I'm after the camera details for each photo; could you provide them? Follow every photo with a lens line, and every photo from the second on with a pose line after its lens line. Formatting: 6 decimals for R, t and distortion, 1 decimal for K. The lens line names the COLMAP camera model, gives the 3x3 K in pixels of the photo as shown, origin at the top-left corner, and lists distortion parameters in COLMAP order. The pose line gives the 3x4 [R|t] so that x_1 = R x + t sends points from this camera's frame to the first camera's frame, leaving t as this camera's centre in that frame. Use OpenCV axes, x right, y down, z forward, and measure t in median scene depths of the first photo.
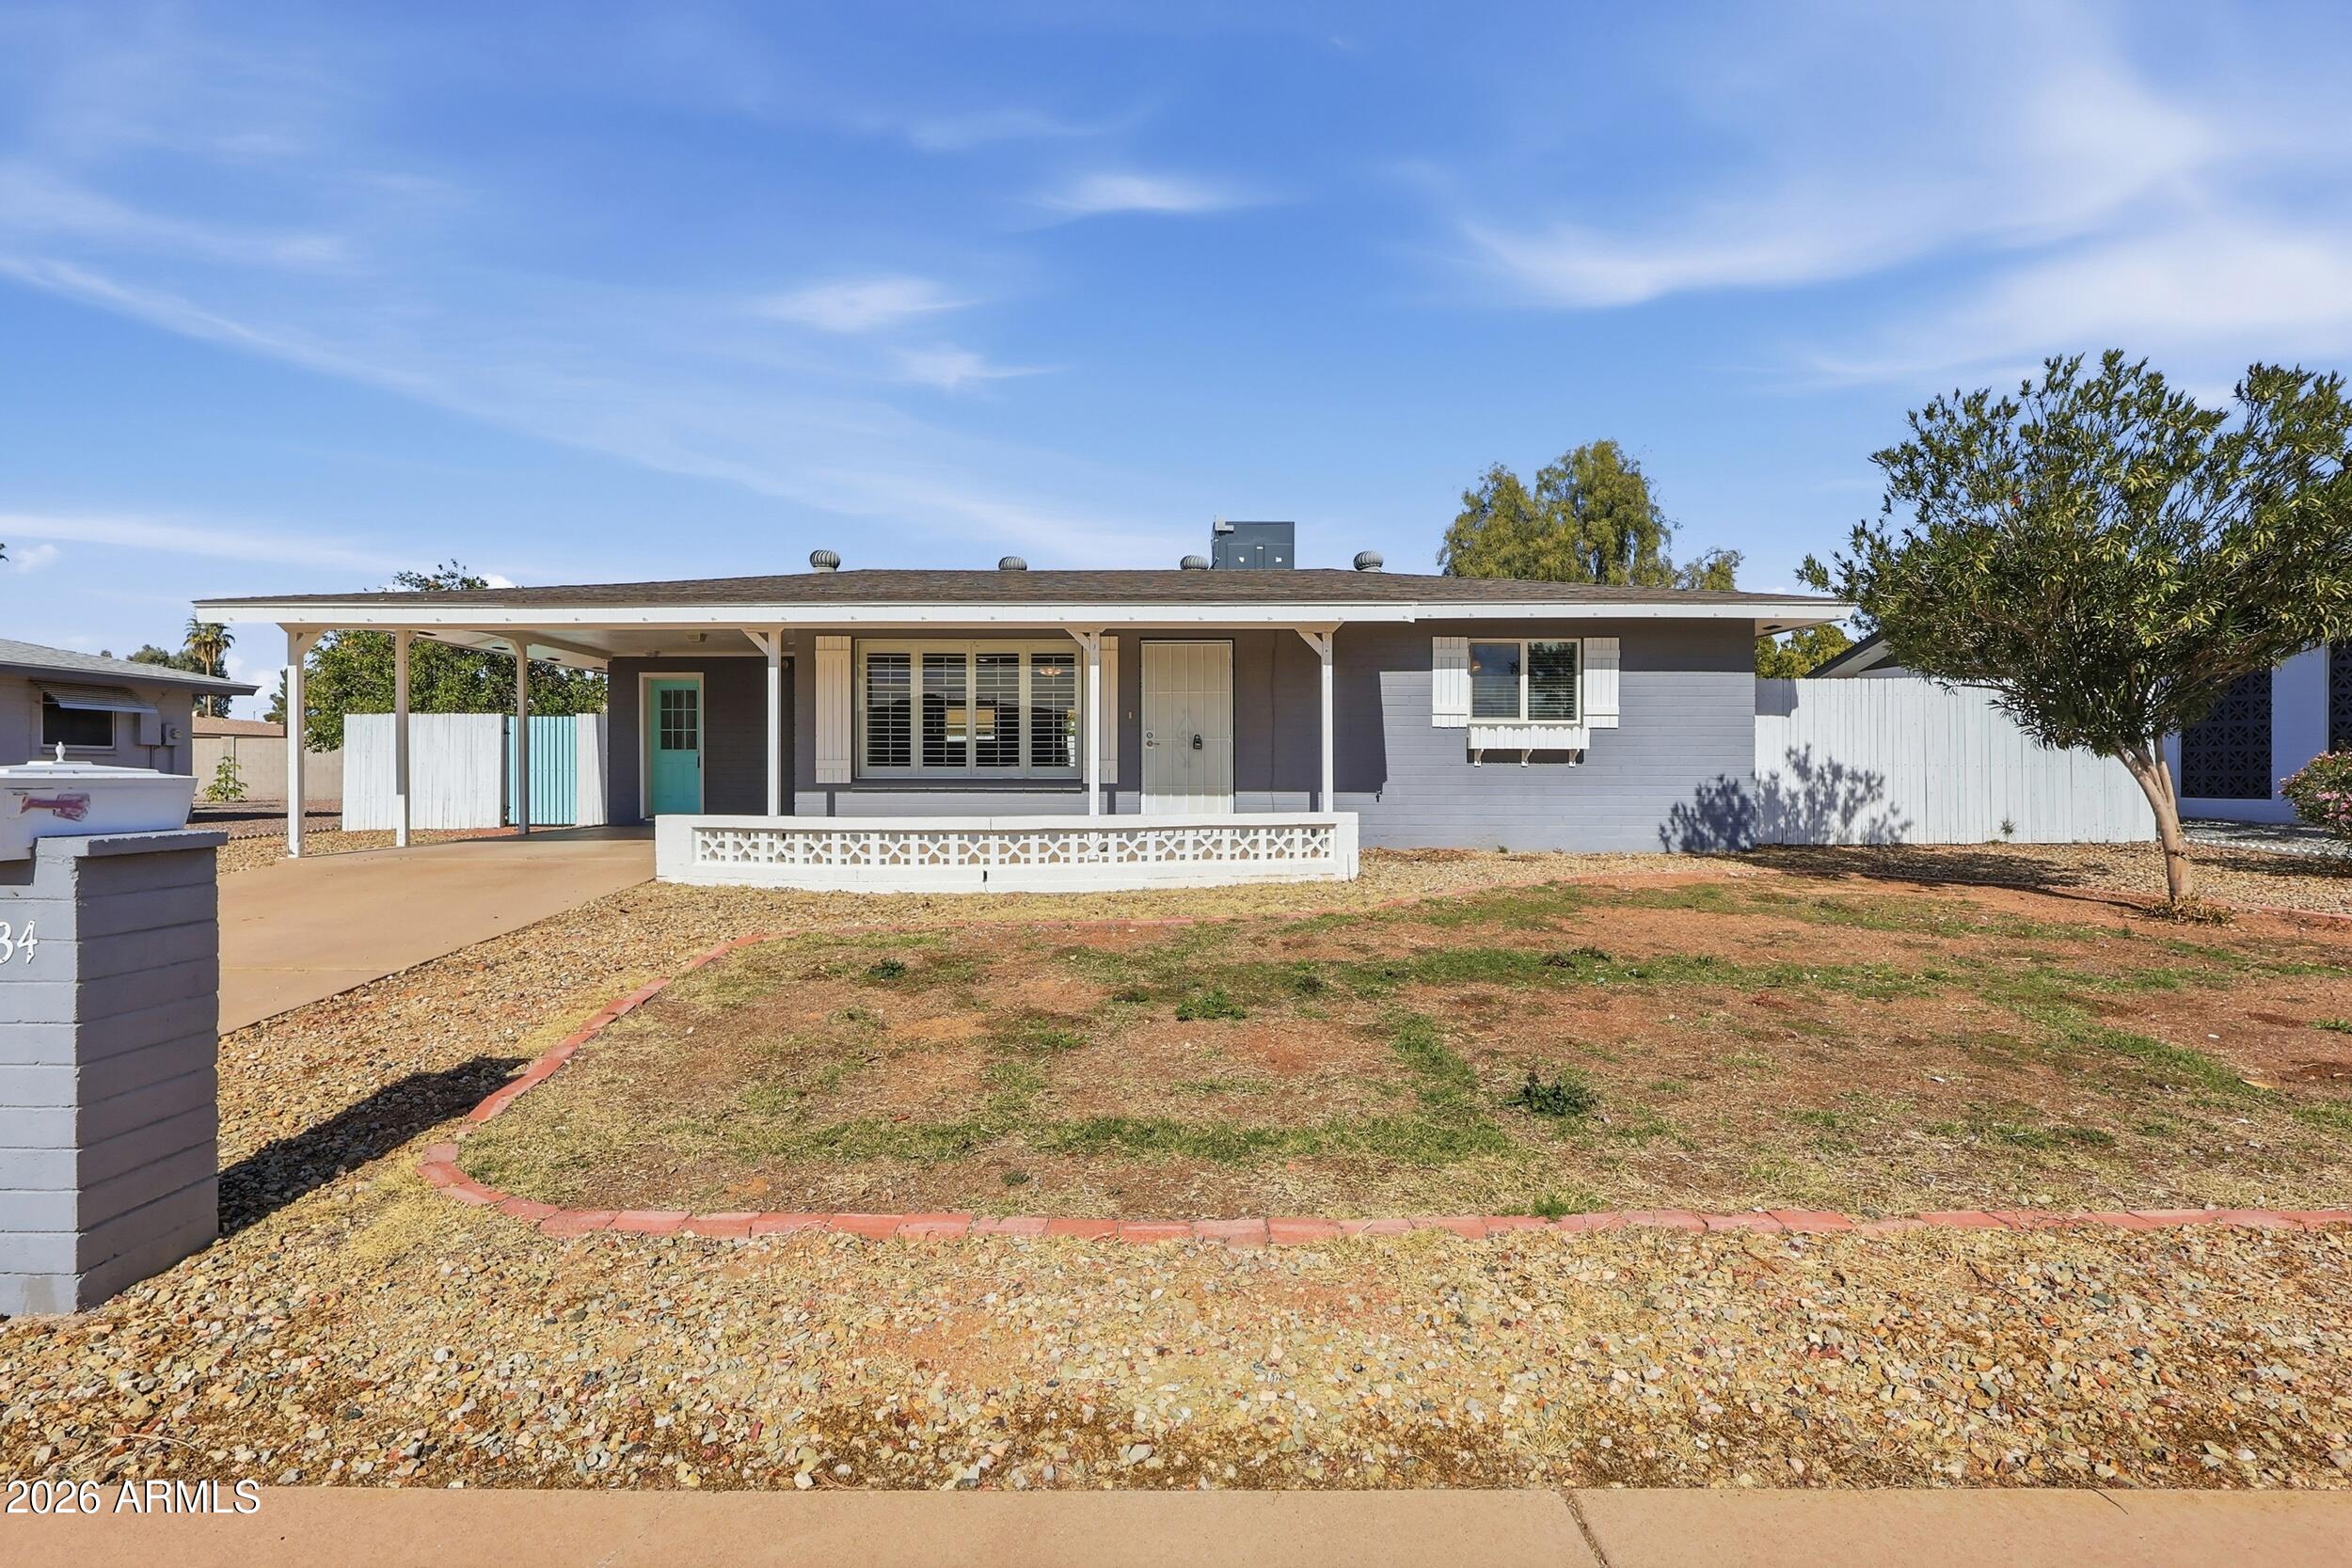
lens RADIAL K [[1091.9, 0, 1175.2], [0, 1091.9, 783.8], [0, 0, 1]] dist [0.000550, 0.000127]
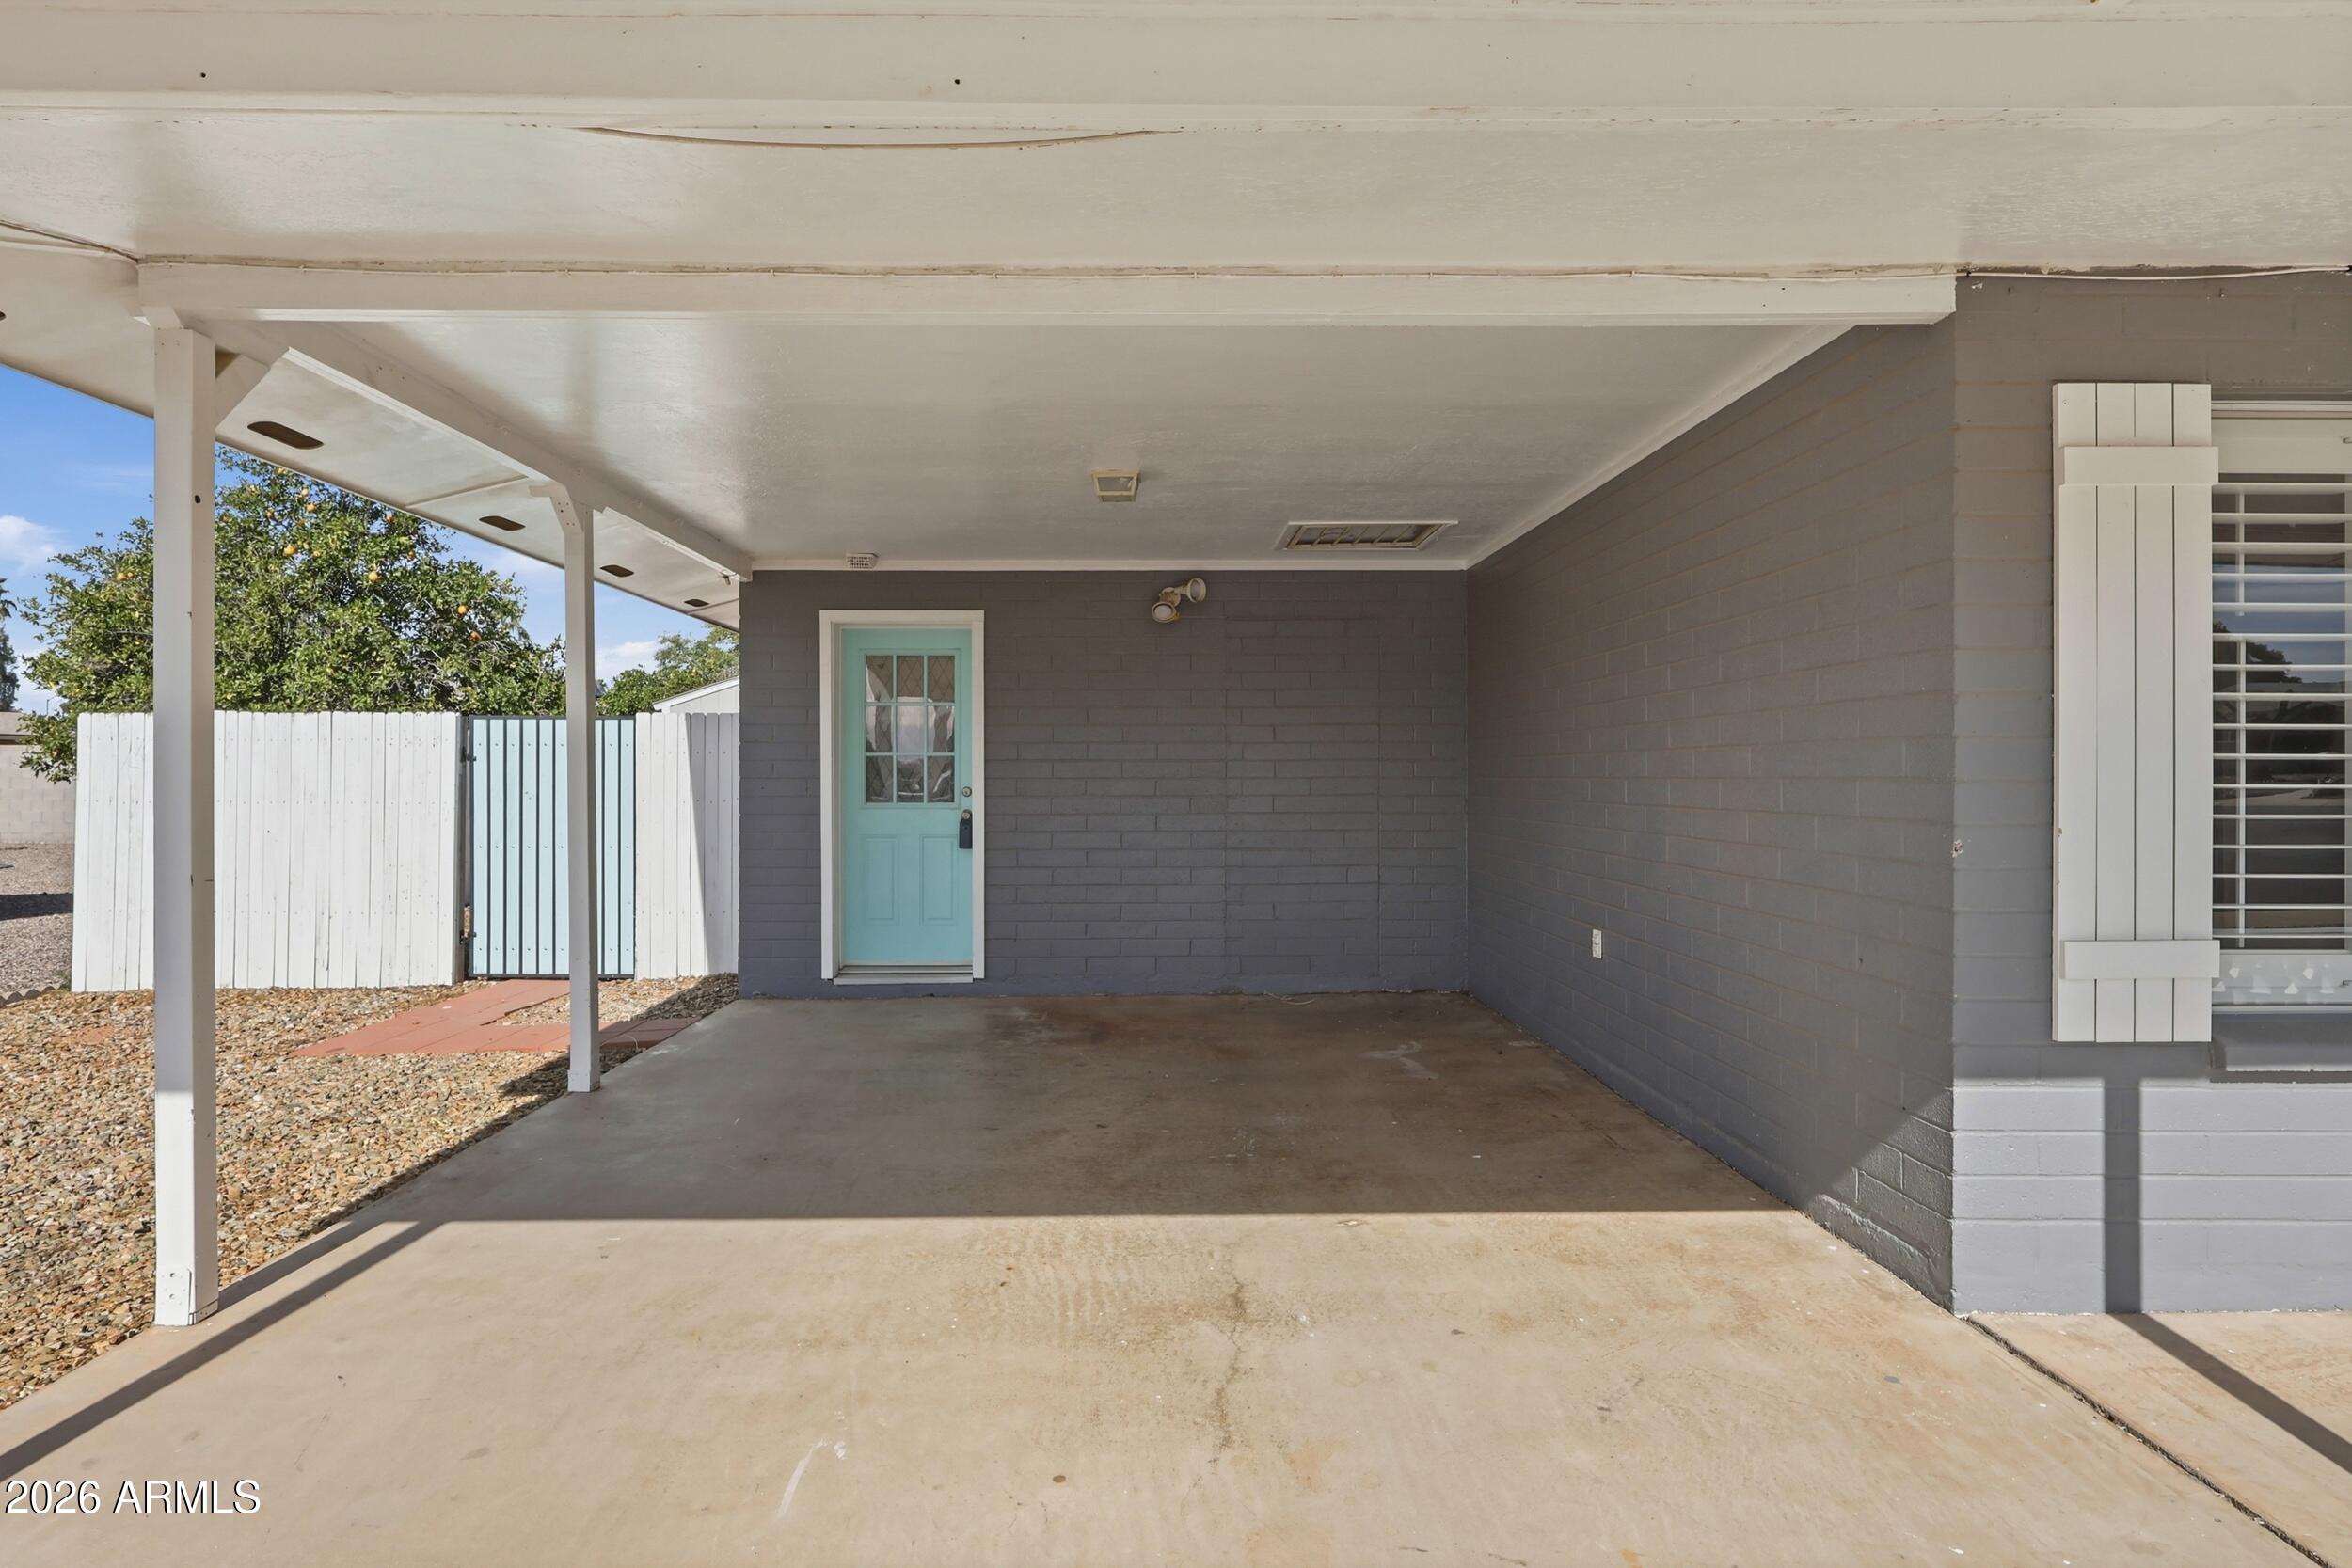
lens RADIAL K [[1313.7, 0, 1177.9], [0, 1313.7, 786.0], [0, 0, 1]] dist [0.001095, -0.000400]
pose [[0.999973, 0.003166, 0.006655, -0.525214], [-0.003127, 0.999978, -0.005804, -0.051877], [-0.006673, 0.005783, 0.999961, 0.756683]]
